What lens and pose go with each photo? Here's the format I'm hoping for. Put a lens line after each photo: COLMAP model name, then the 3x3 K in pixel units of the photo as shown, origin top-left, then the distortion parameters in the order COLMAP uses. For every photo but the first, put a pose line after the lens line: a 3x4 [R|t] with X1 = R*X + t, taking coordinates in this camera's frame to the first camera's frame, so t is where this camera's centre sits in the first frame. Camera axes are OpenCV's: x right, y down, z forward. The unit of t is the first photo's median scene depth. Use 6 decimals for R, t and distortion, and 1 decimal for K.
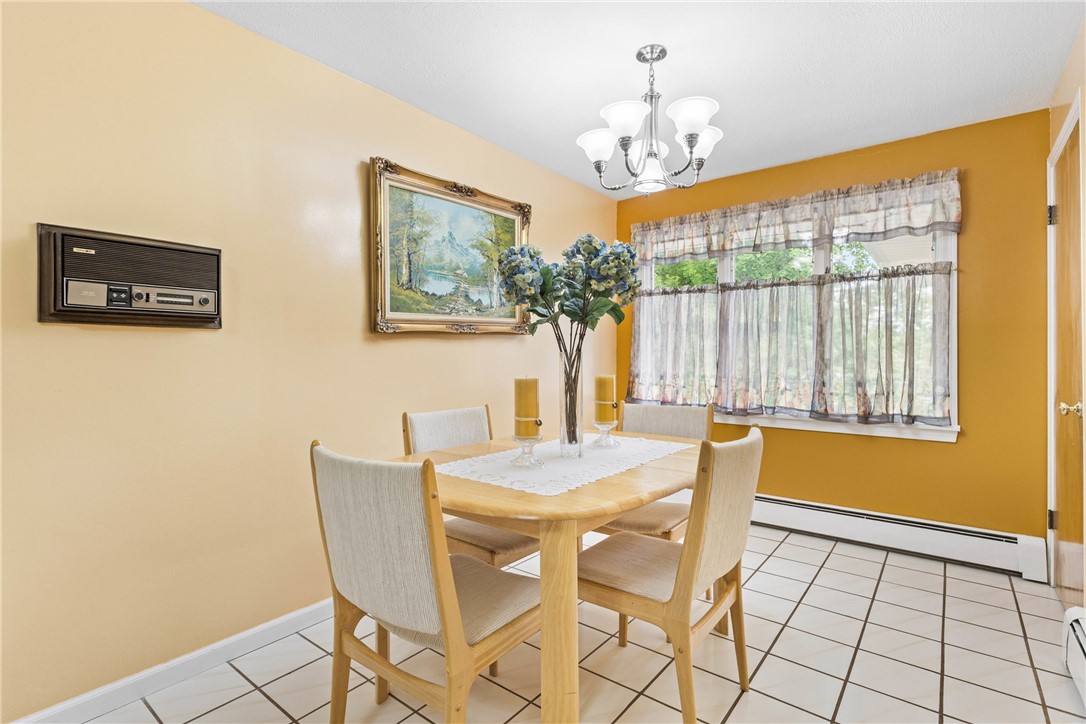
lens RADIAL K [[515.0, 0, 532.9], [0, 515.0, 357.1], [0, 0, 1]] dist [-0.001919, -0.000493]
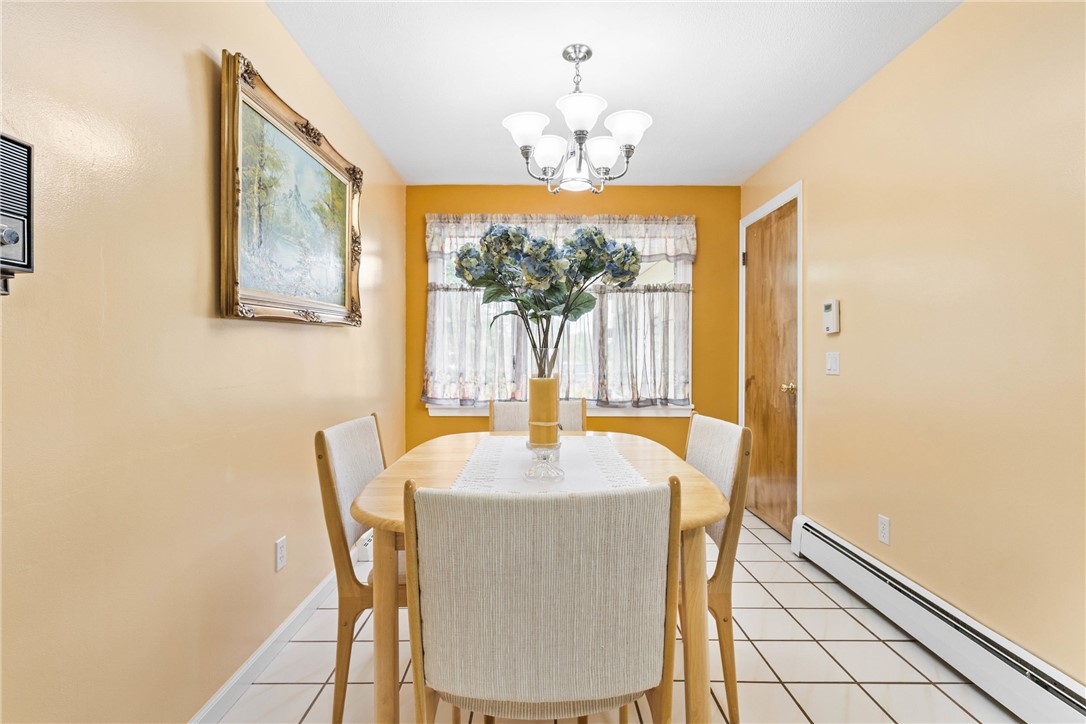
lens RADIAL K [[515.0, 0, 537.4], [0, 515.0, 358.5], [0, 0, 1]] dist [-0.001919, -0.000493]
pose [[0.774345, -0.004092, 0.632750, -0.337329], [-0.000581, 0.999974, 0.007177, 0.001375], [-0.632763, -0.005925, 0.774323, 0.188322]]
